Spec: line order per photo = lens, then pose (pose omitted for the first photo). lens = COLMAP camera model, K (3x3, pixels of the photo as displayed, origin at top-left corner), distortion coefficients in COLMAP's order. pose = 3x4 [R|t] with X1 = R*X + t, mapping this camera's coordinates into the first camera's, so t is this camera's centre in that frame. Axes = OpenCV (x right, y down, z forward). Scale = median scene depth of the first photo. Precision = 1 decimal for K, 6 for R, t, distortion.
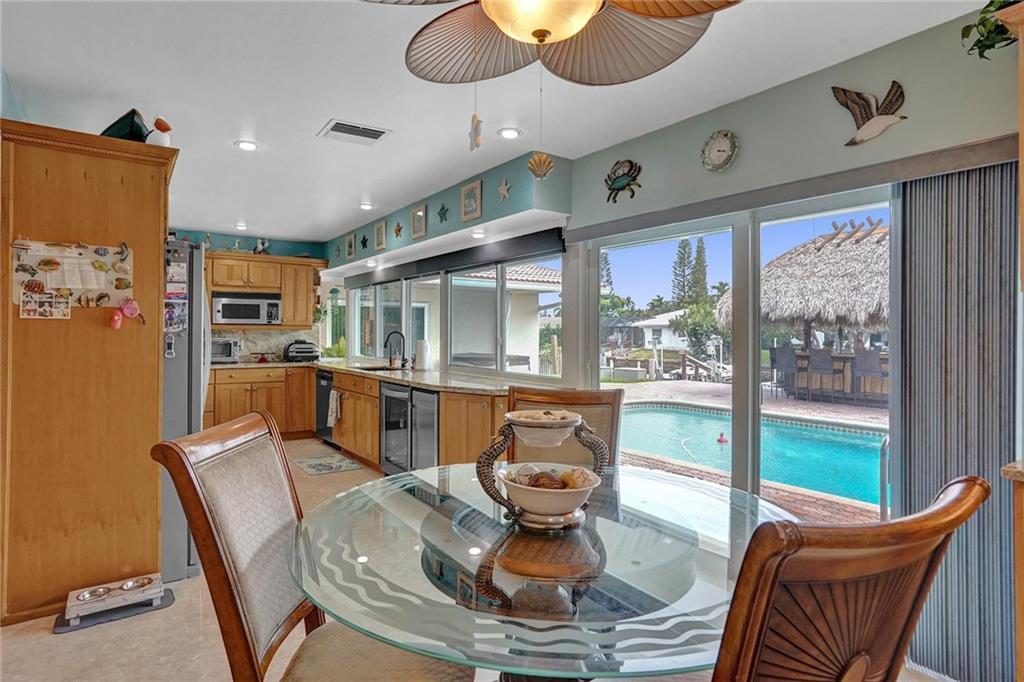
lens RADIAL K [[556.2, 0, 509.9], [0, 556.2, 333.7], [0, 0, 1]] dist [-0.007497, -0.000713]
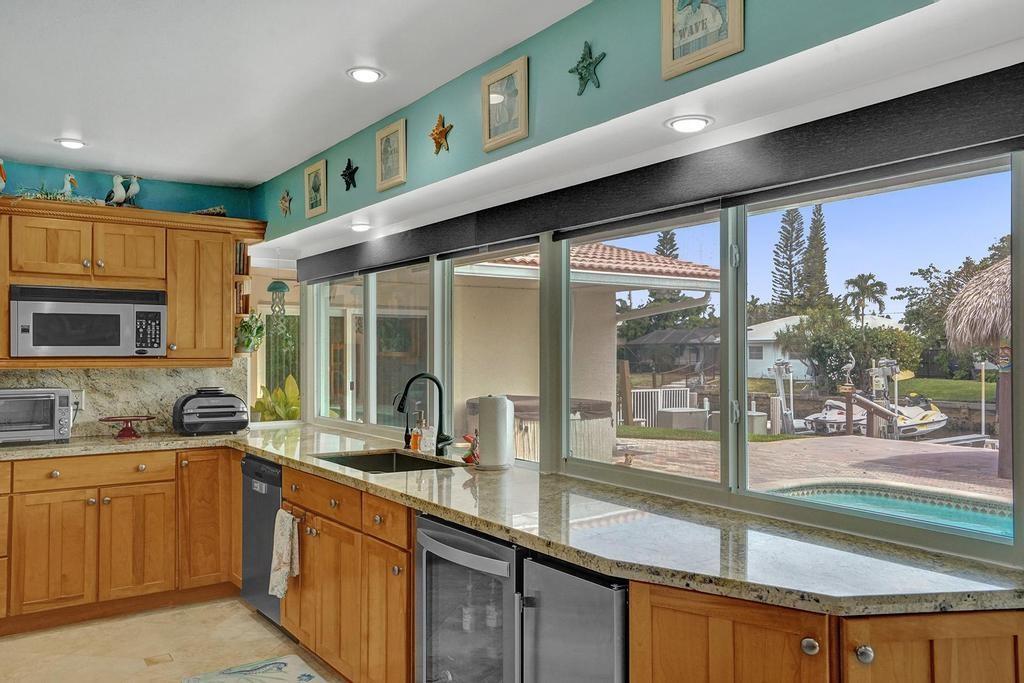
lens RADIAL K [[825.8, 0, 513.7], [0, 825.8, 350.8], [0, 0, 1]] dist [0.047005, 0.015954]
pose [[0.999919, -0.005675, -0.011385, -0.109350], [0.005633, 0.999977, -0.003721, -0.017418], [0.011406, 0.003657, 0.999928, 0.296760]]
